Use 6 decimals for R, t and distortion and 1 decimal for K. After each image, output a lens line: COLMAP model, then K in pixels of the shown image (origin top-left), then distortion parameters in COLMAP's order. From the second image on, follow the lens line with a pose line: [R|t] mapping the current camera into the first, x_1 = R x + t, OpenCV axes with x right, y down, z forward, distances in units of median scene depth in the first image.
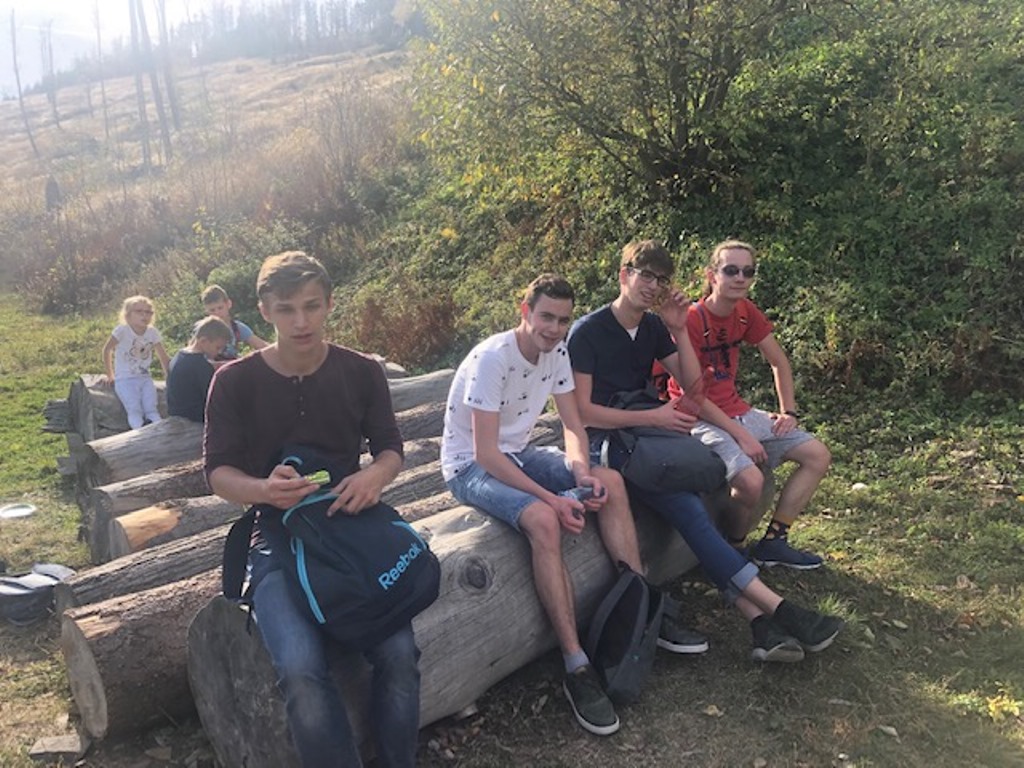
lens RADIAL K [[822.3, 0, 530.2], [0, 822.3, 410.1], [0, 0, 1]] dist [0.005957, -0.000212]
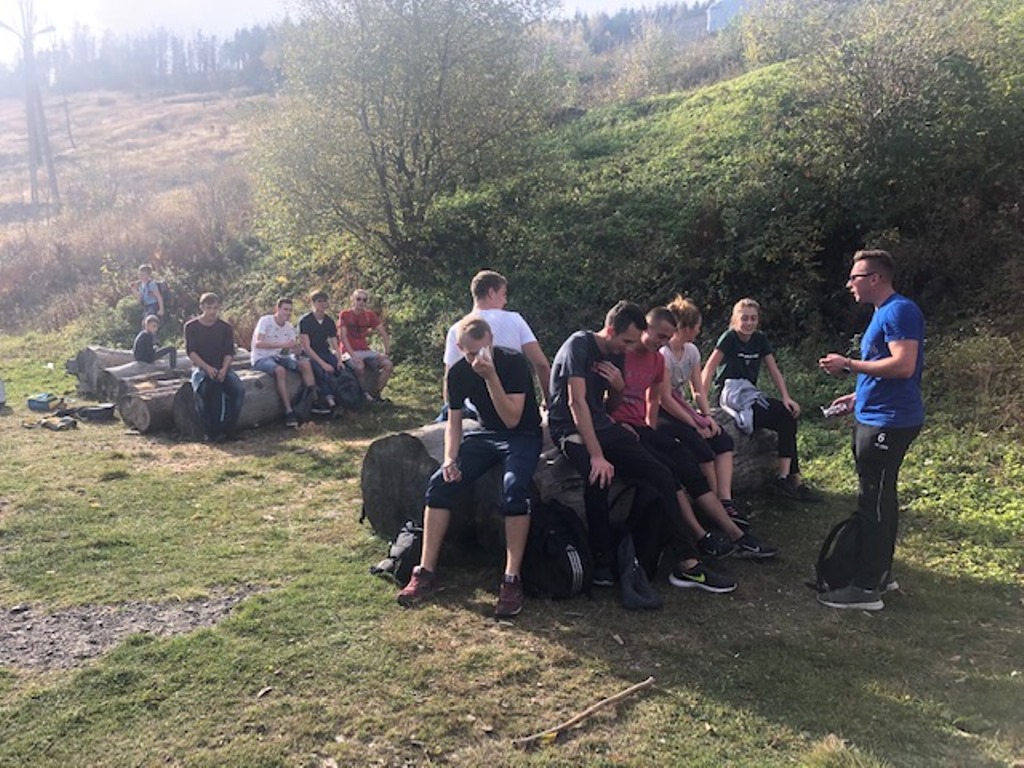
lens RADIAL K [[869.5, 0, 512.0], [0, 869.5, 384.0], [0, 0, 1]] dist [0.021475, -0.009569]
pose [[0.992925, 0.006455, 0.118570, 0.081318], [0.003427, 0.996548, -0.082946, 0.073671], [-0.118696, 0.082766, 0.989475, -0.403001]]
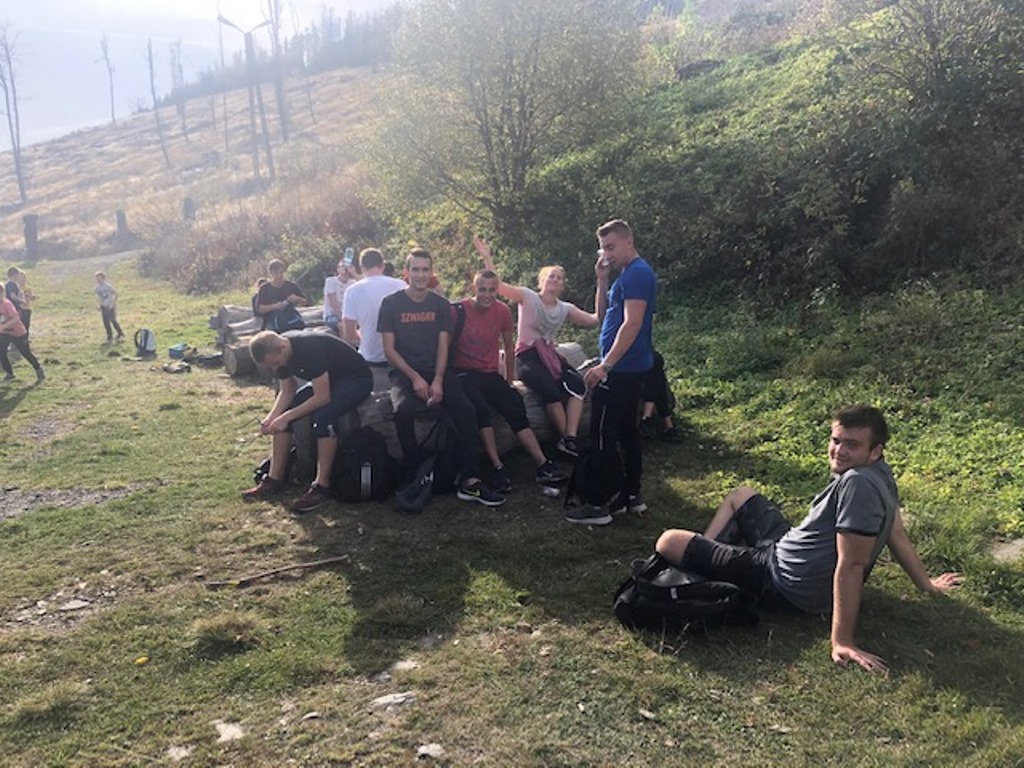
lens RADIAL K [[869.5, 0, 512.0], [0, 869.5, 384.0], [0, 0, 1]] dist [0.021475, -0.009569]
pose [[0.988910, 0.017135, -0.147525, 0.221225], [-0.021853, 0.999298, -0.030419, 0.079454], [0.146900, 0.033305, 0.988590, -0.457784]]
